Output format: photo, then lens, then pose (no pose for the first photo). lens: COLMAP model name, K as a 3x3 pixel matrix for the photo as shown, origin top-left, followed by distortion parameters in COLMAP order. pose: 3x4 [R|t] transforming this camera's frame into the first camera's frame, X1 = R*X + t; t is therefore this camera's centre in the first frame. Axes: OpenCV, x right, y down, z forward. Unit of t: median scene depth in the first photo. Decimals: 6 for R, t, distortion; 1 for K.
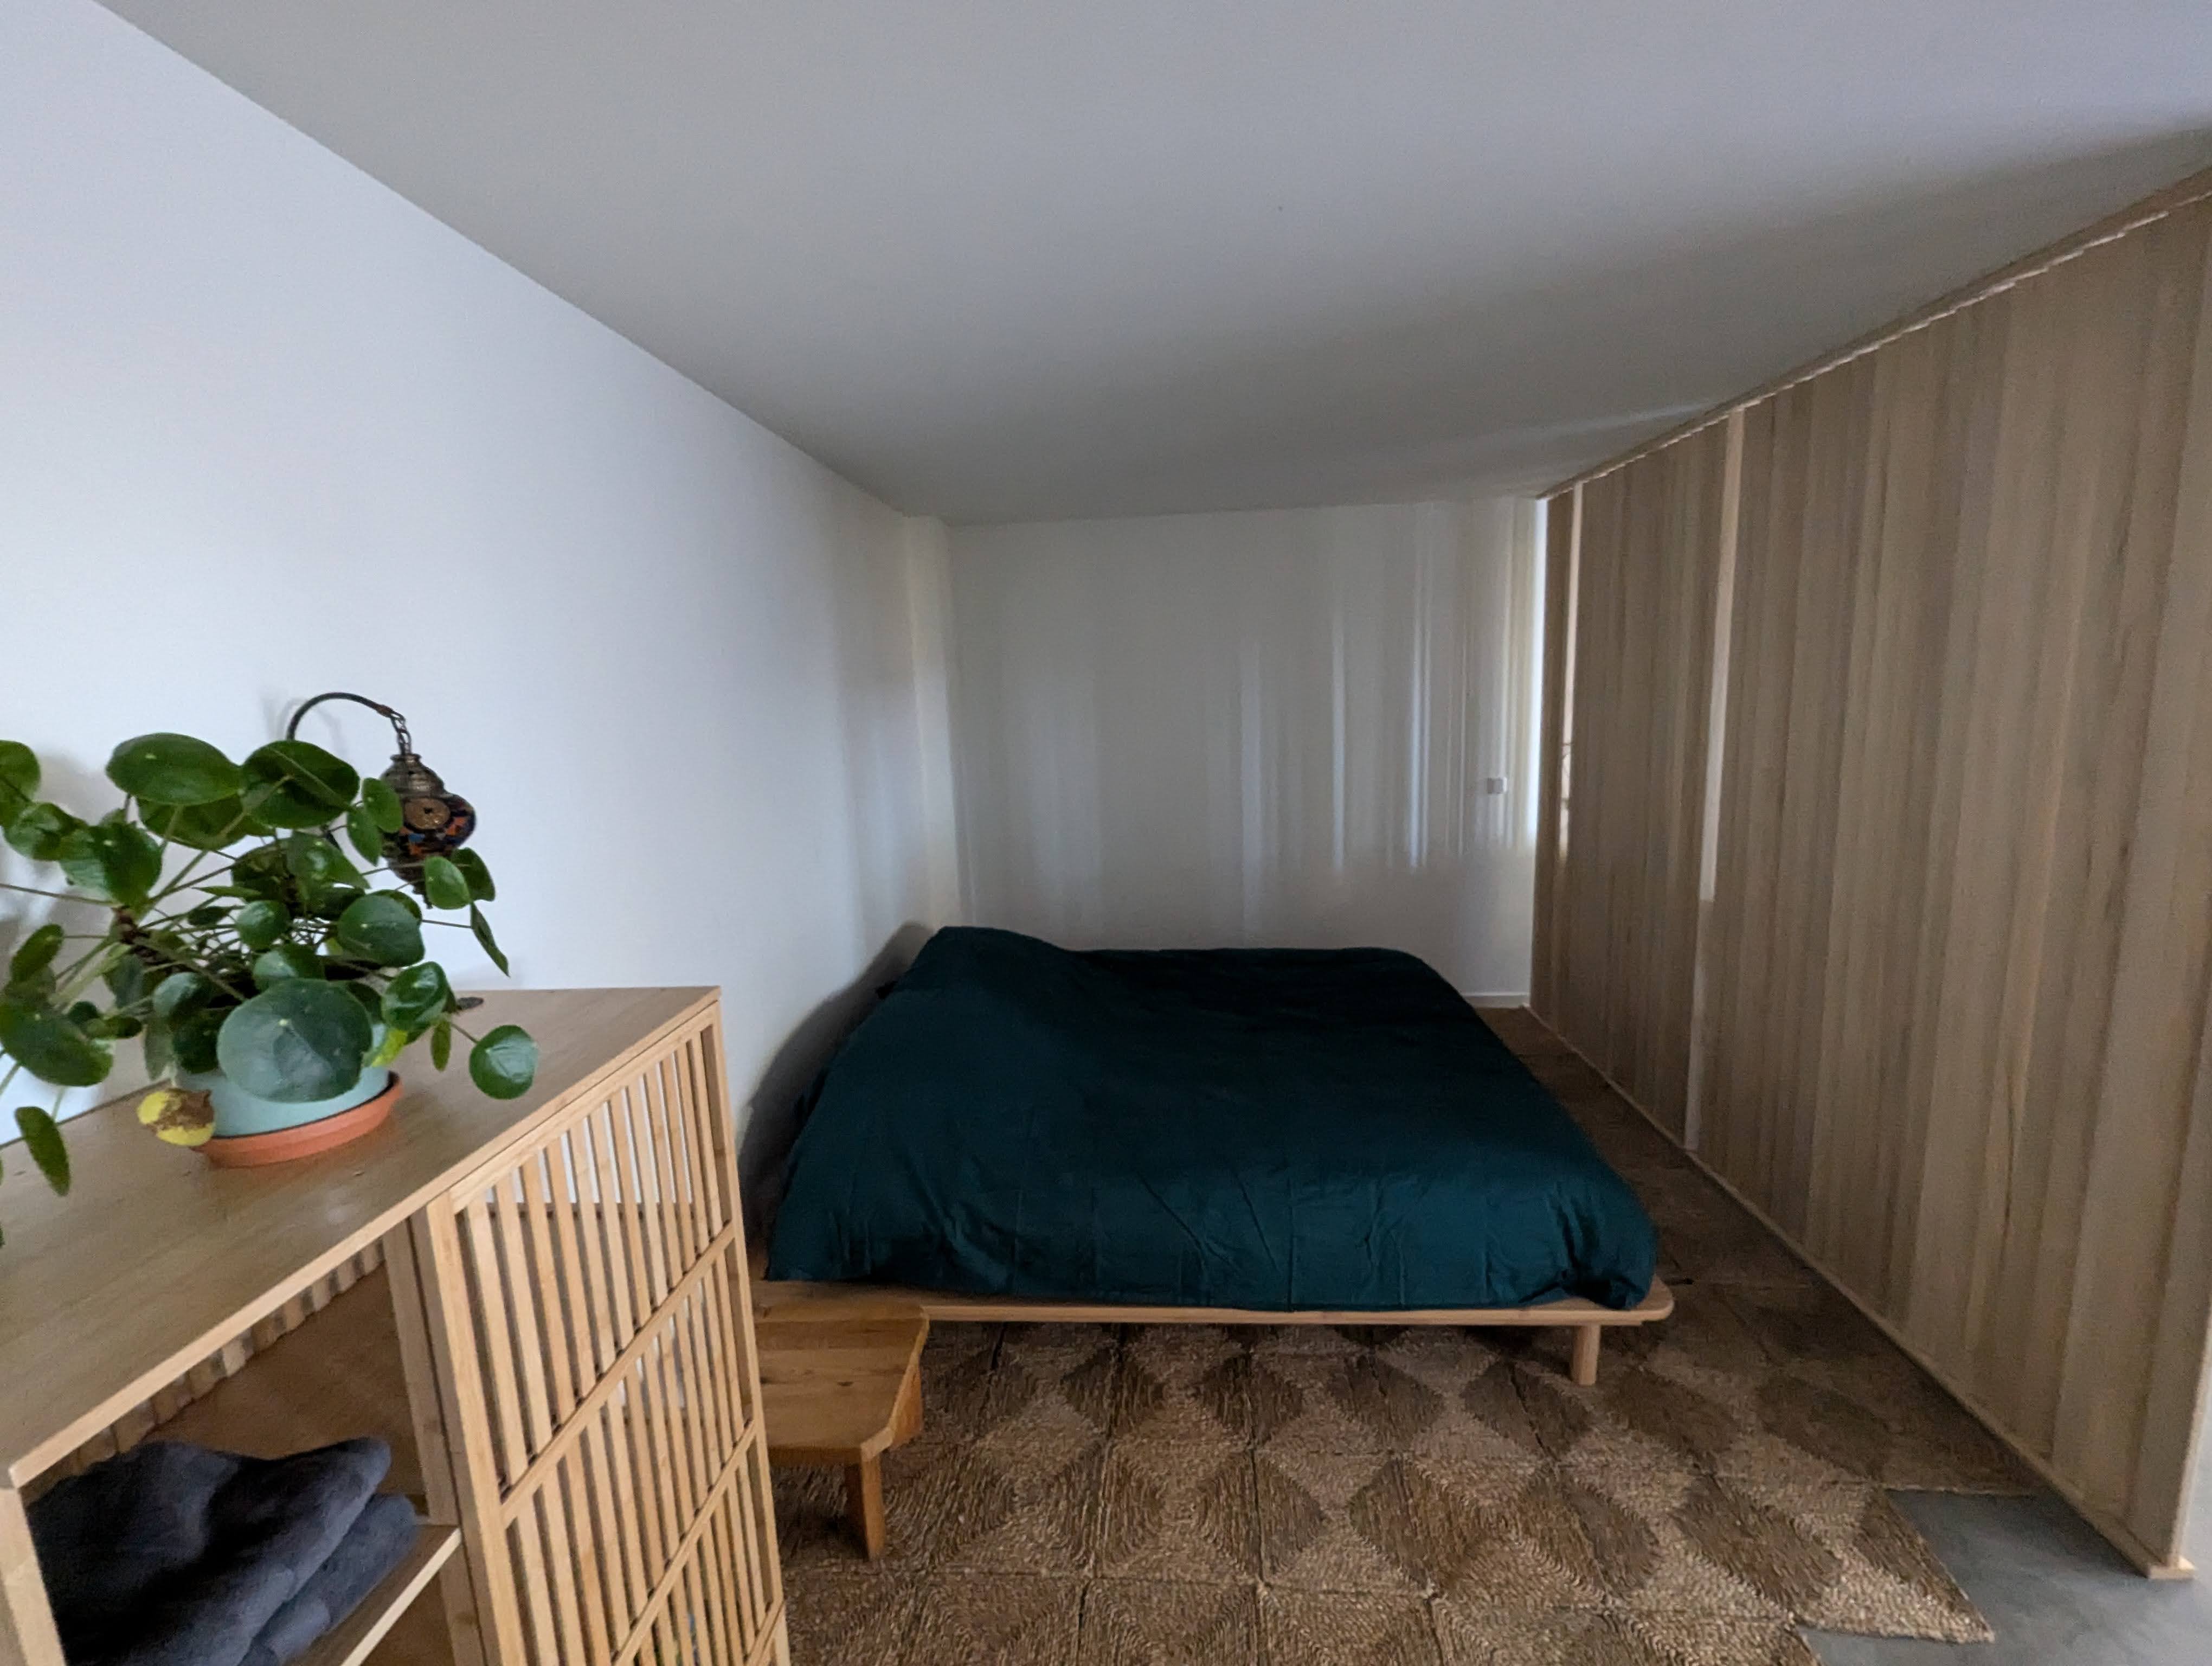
lens RADIAL K [[901.8, 0, 1102.4], [0, 901.8, 831.1], [0, 0, 1]] dist [0.002016, 0.000060]
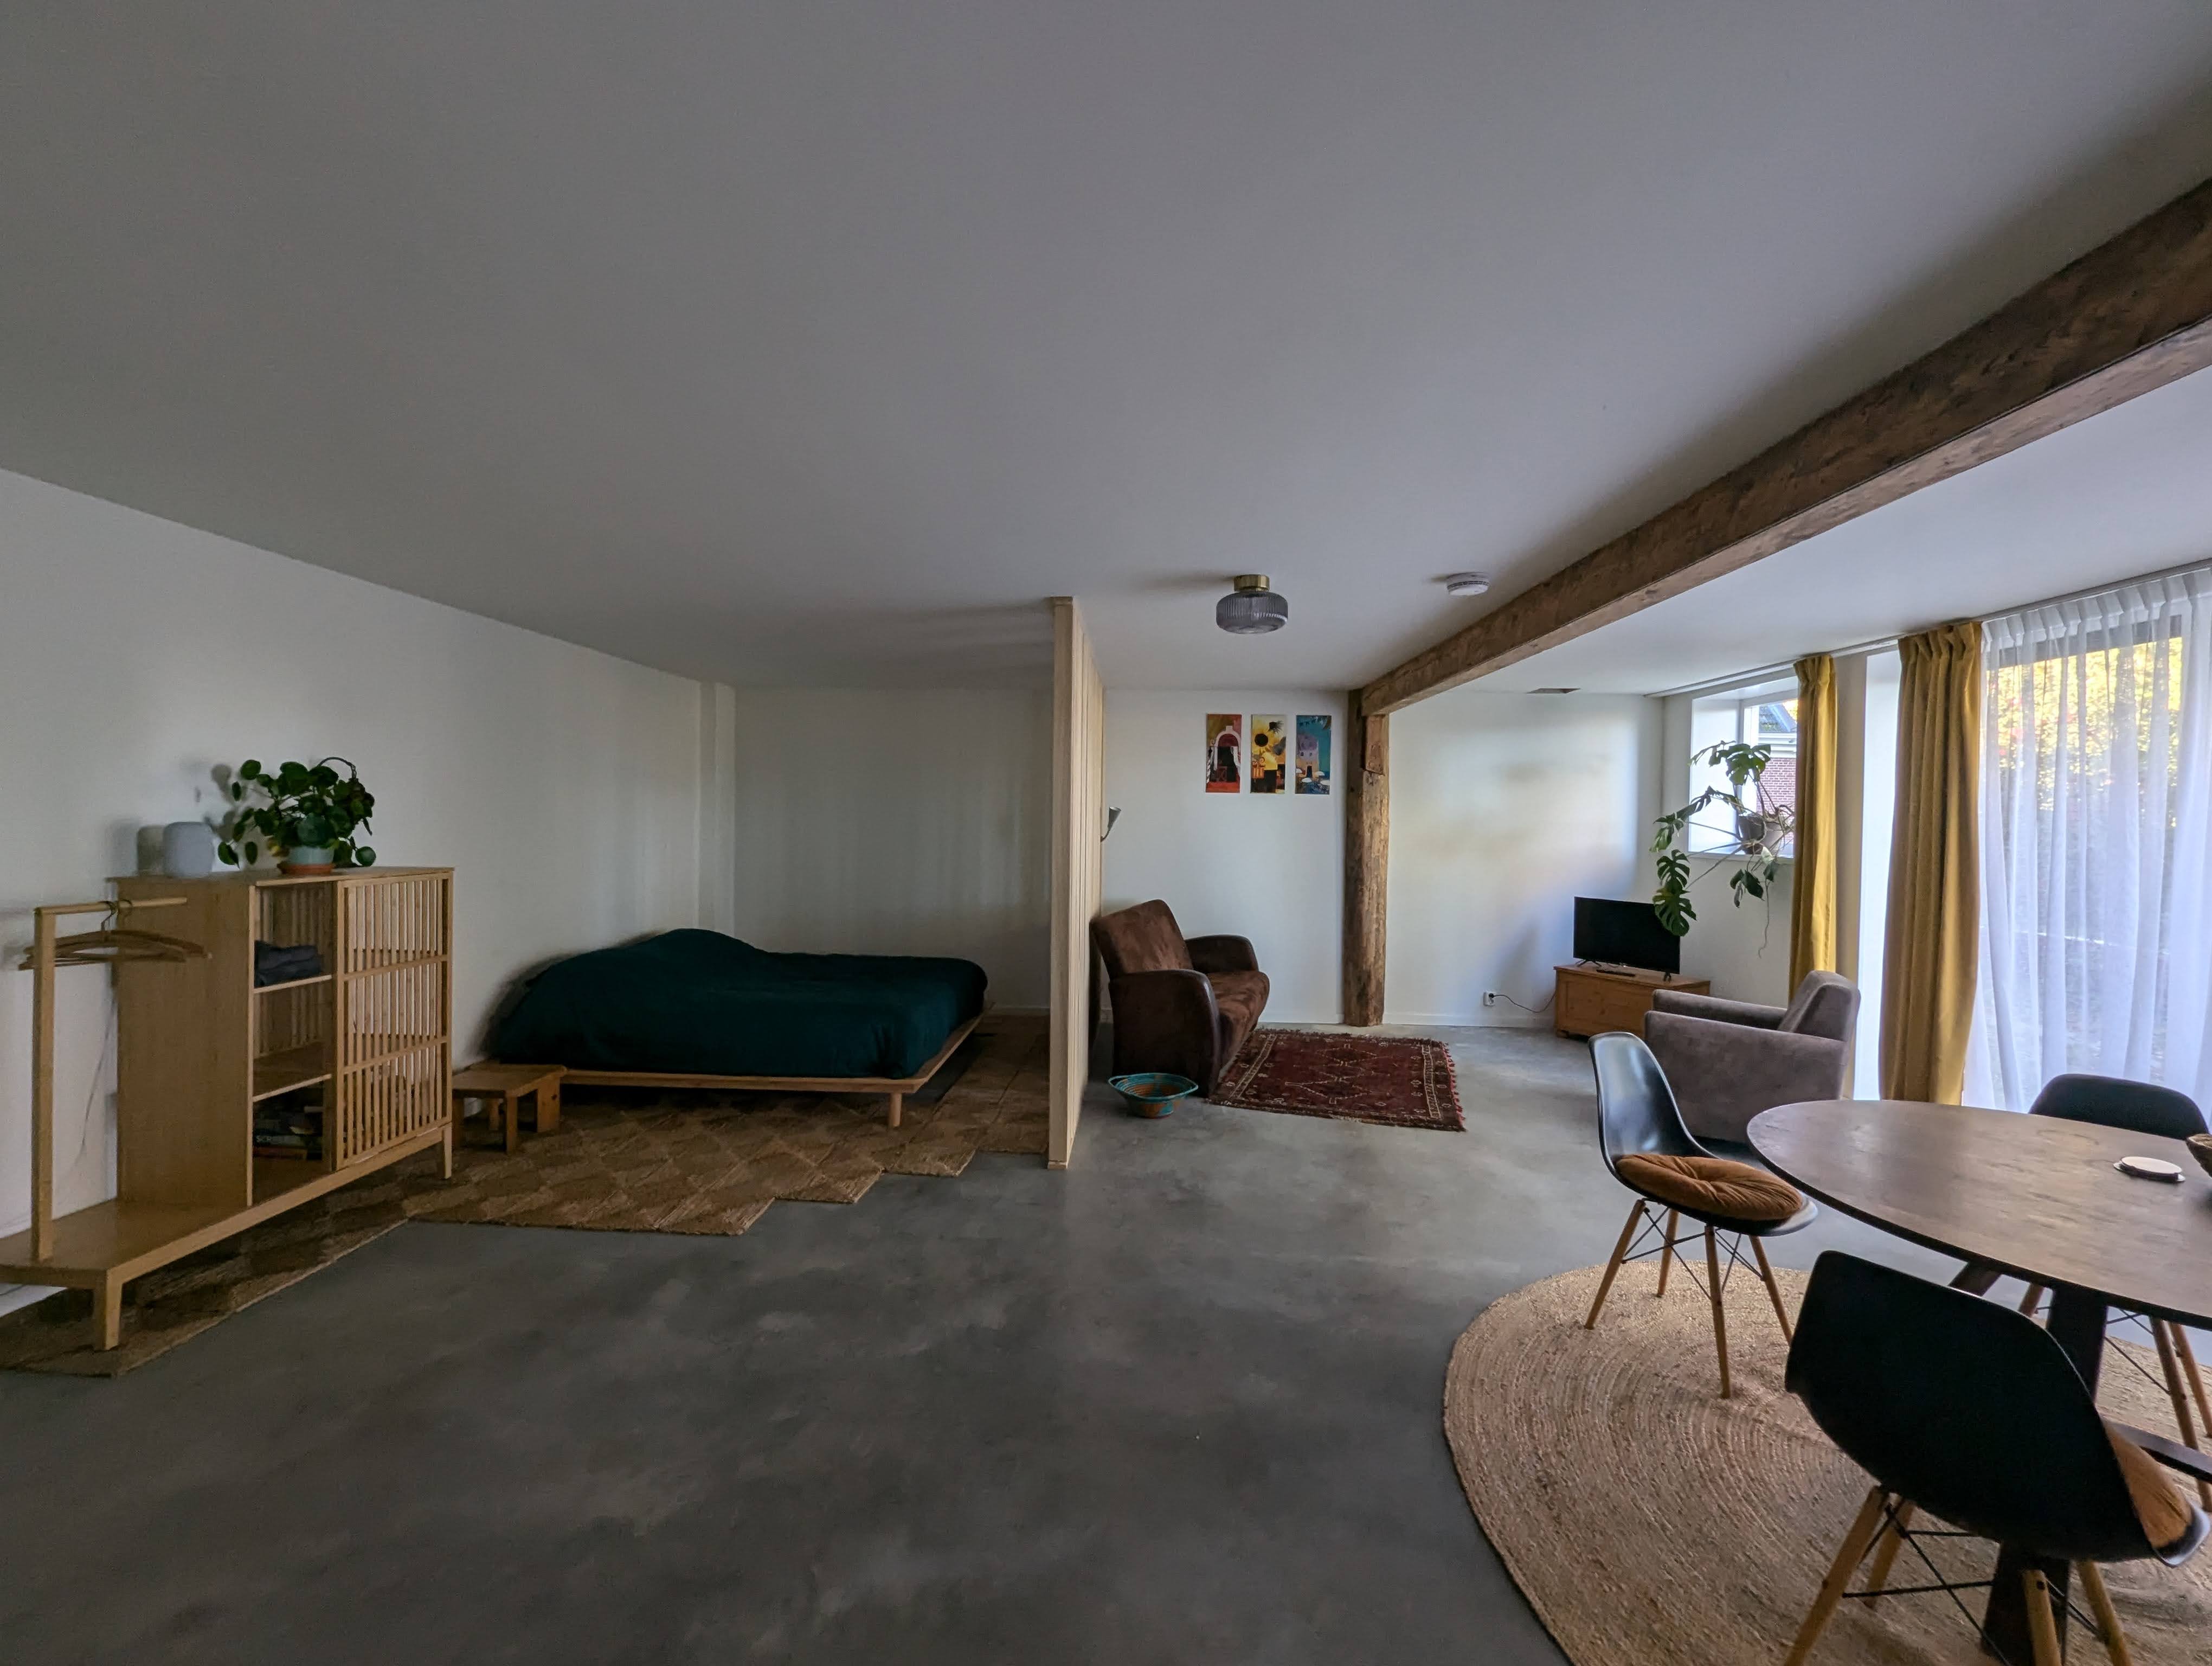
lens RADIAL K [[901.8, 0, 1102.4], [0, 901.8, 831.1], [0, 0, 1]] dist [0.002016, 0.000060]
pose [[0.999001, 0.039682, 0.020567, 1.787406], [-0.035822, 0.986056, -0.162515, 0.517749], [-0.026729, 0.161616, 0.986492, -2.157731]]
